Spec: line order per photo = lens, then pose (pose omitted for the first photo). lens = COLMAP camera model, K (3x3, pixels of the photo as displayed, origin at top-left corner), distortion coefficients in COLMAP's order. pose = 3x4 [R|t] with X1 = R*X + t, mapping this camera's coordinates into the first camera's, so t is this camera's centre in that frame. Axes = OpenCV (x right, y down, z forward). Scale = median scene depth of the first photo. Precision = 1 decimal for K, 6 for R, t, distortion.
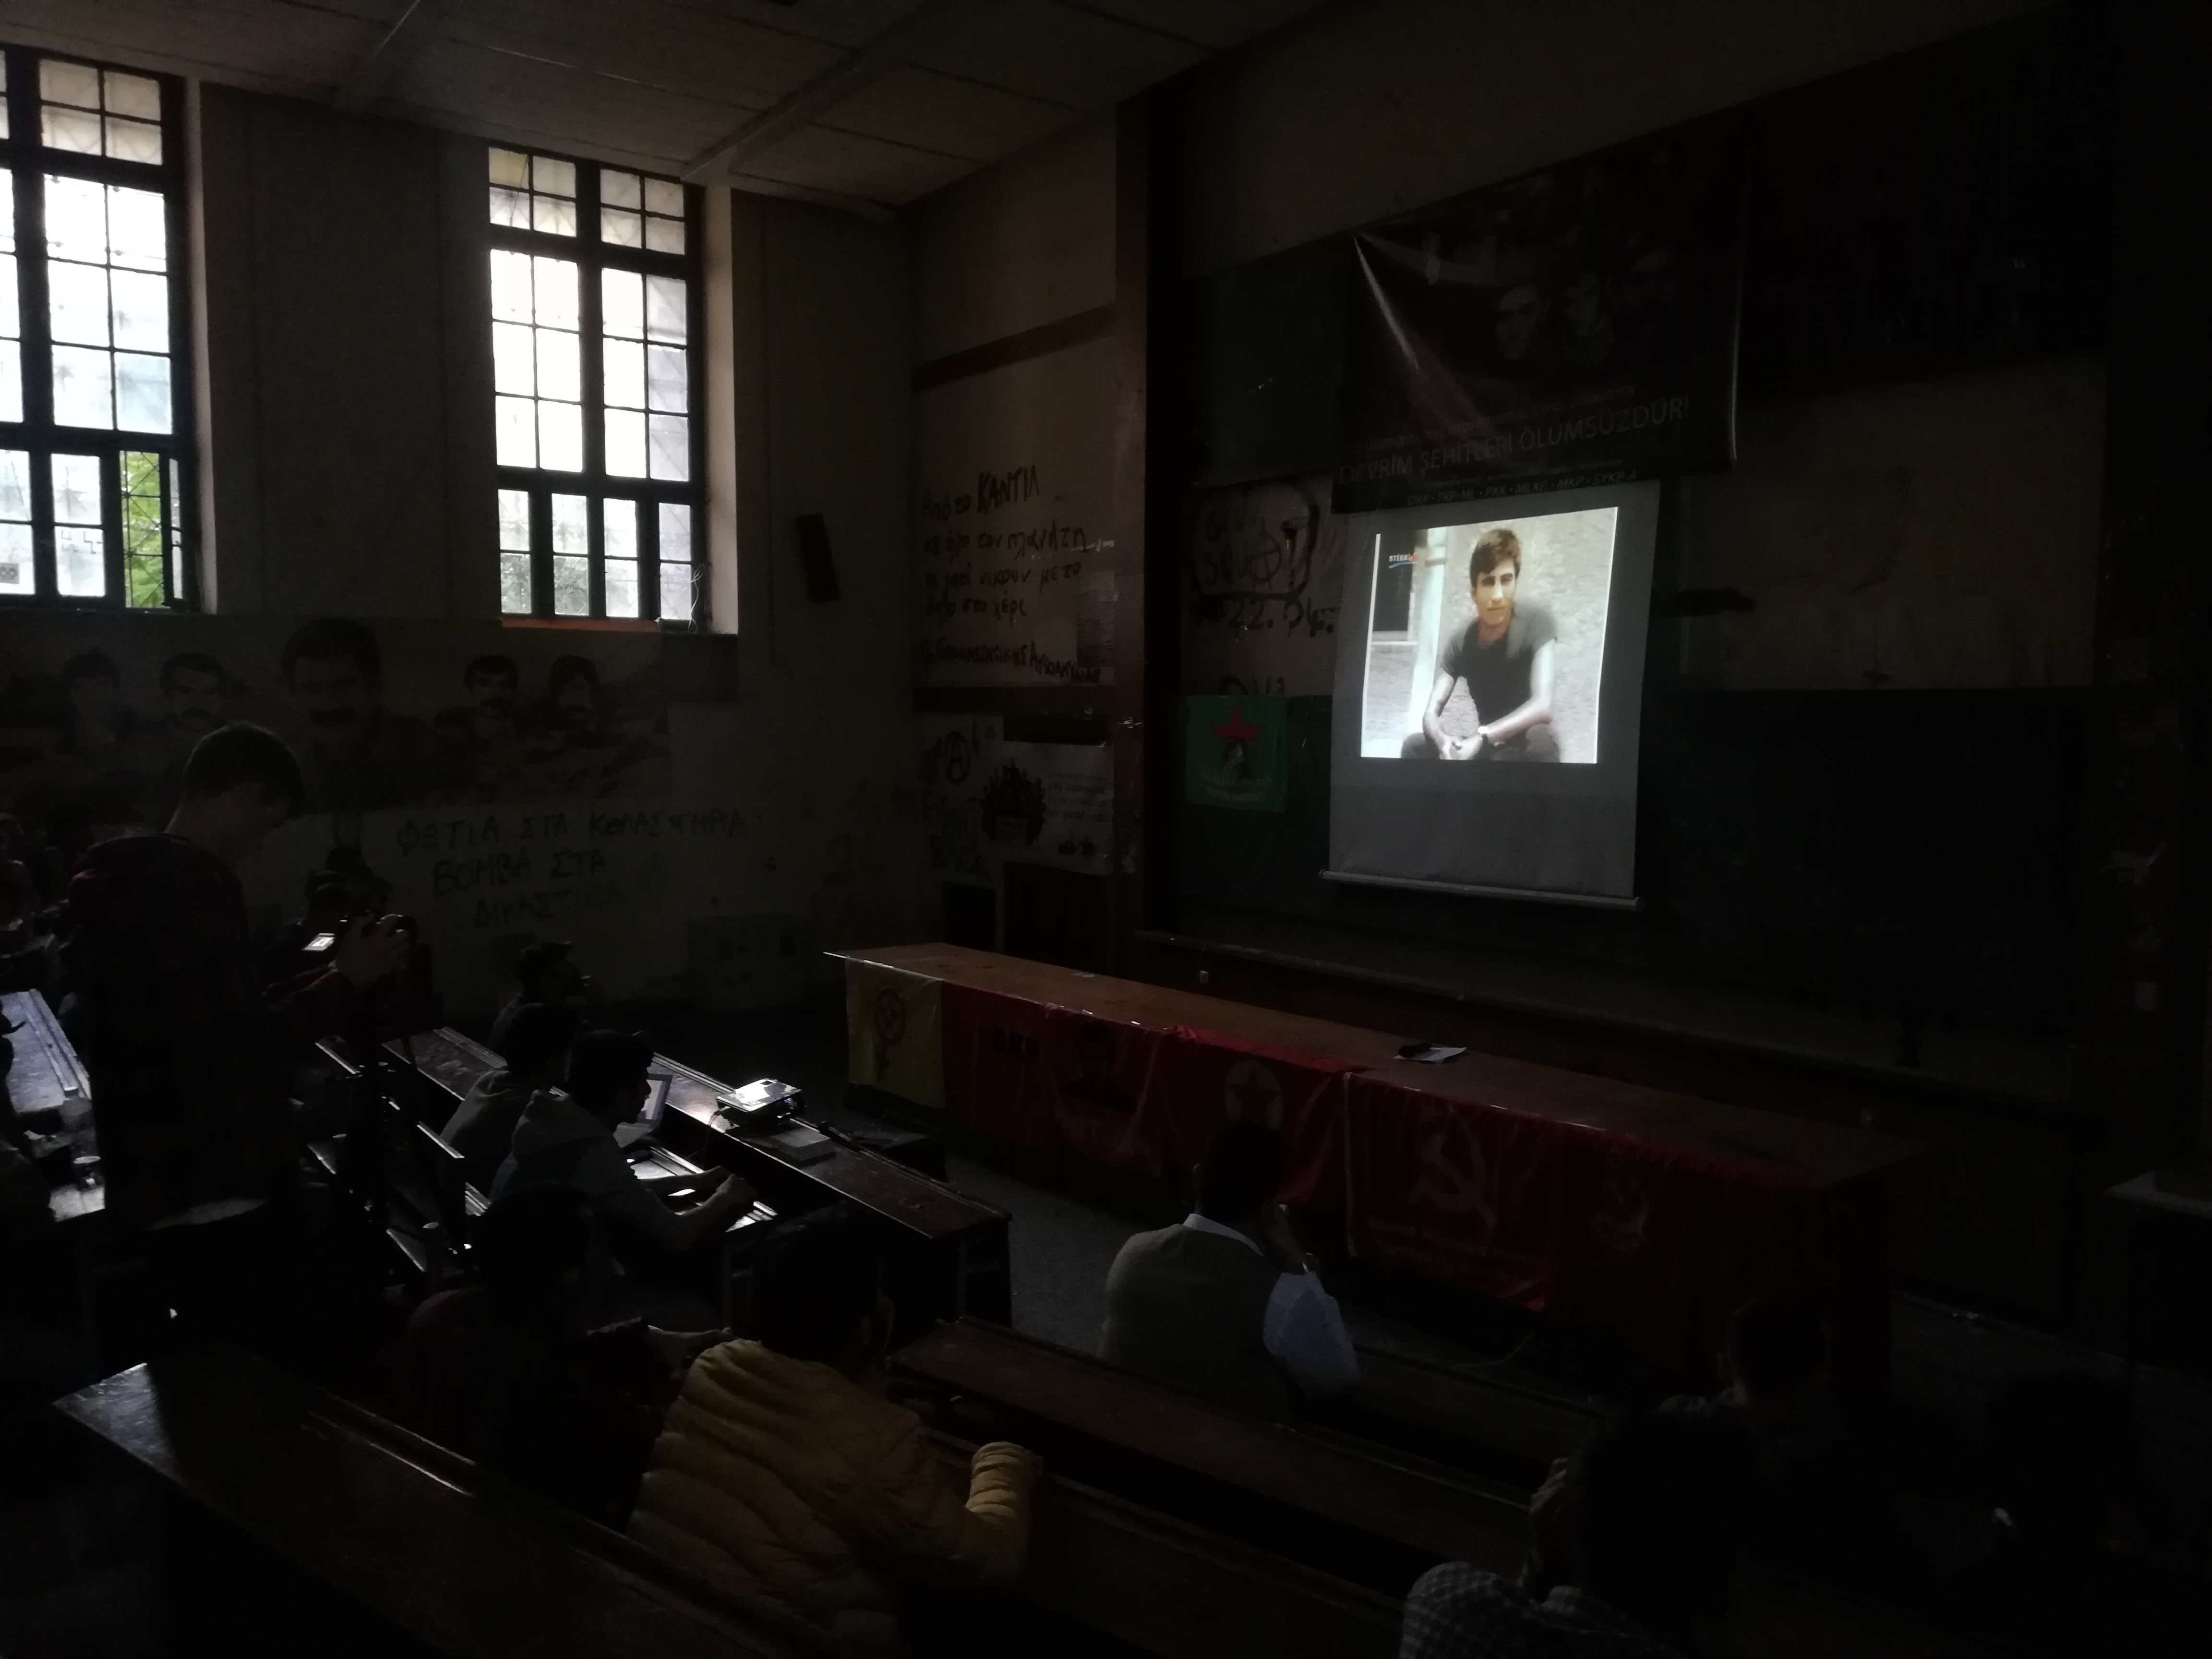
lens RADIAL K [[1753.5, 0, 1117.3], [0, 1753.5, 845.0], [0, 0, 1]] dist [0.010414, -0.057350]
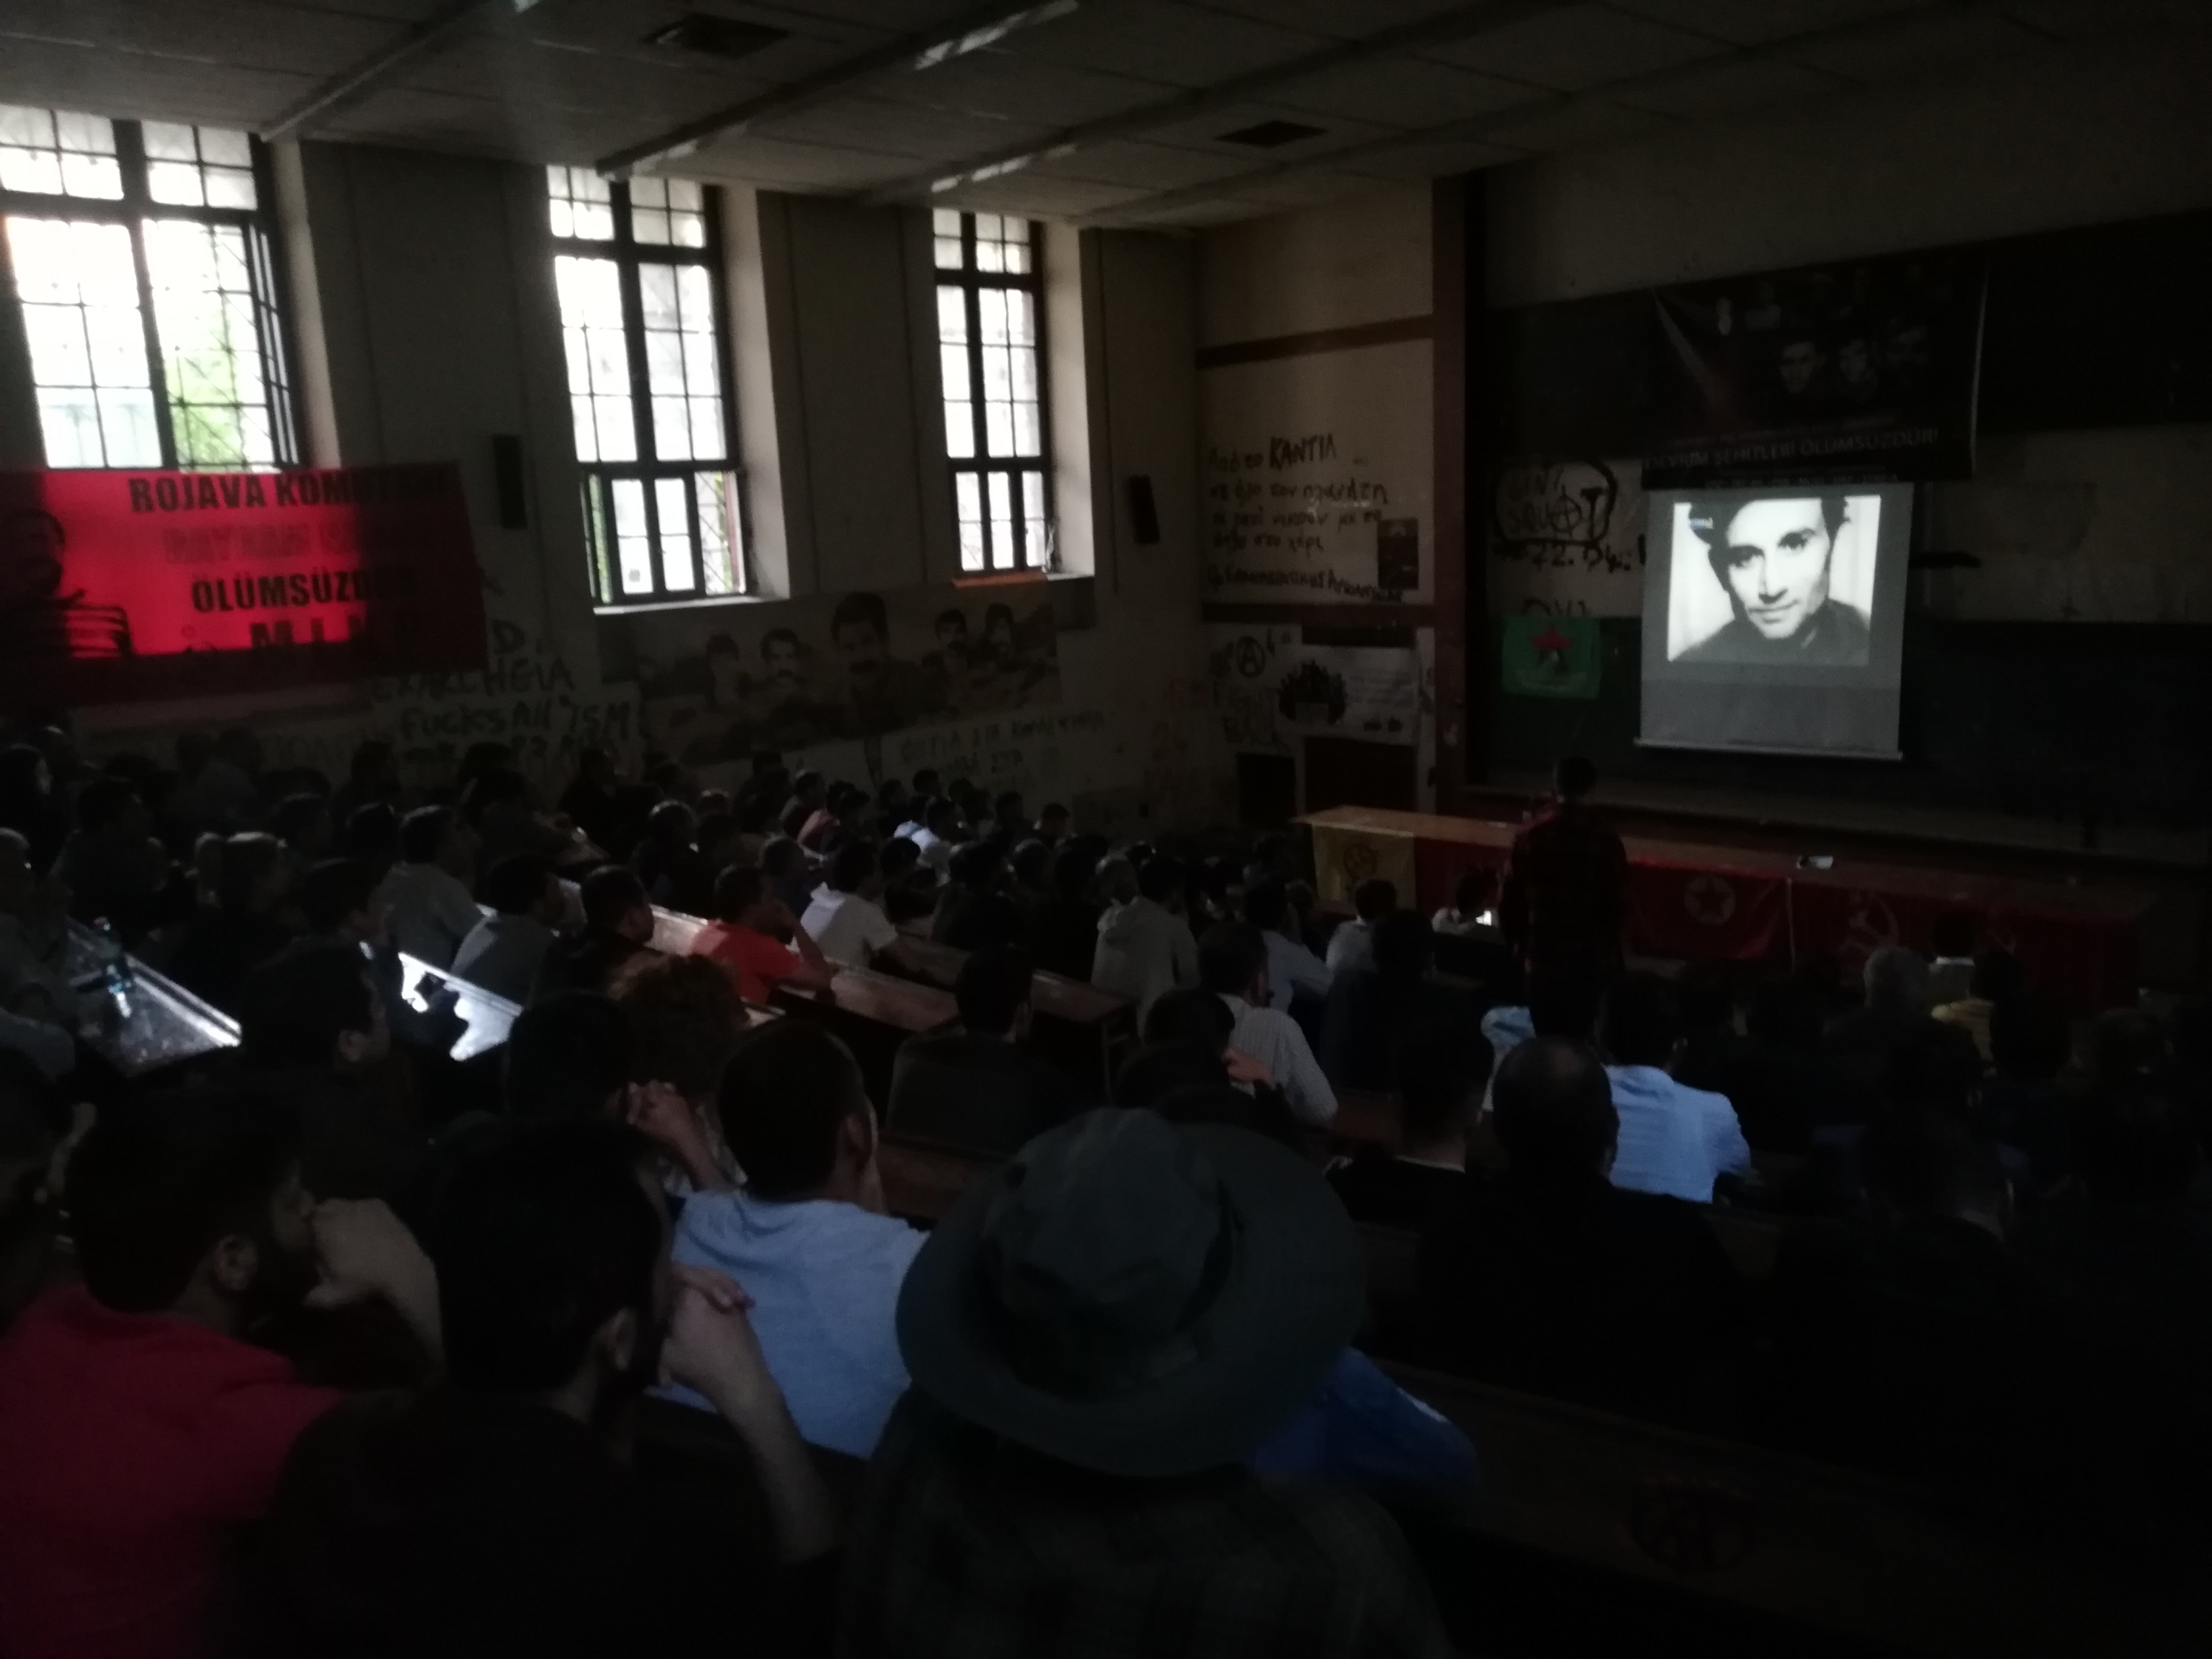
lens RADIAL K [[1753.5, 0, 1082.9], [0, 1753.5, 821.9], [0, 0, 1]] dist [0.010414, -0.057350]
pose [[0.993620, -0.070563, 0.087976, -0.395229], [0.061980, 0.993377, 0.096748, -0.072450], [-0.094220, -0.090678, 0.991413, -0.332105]]
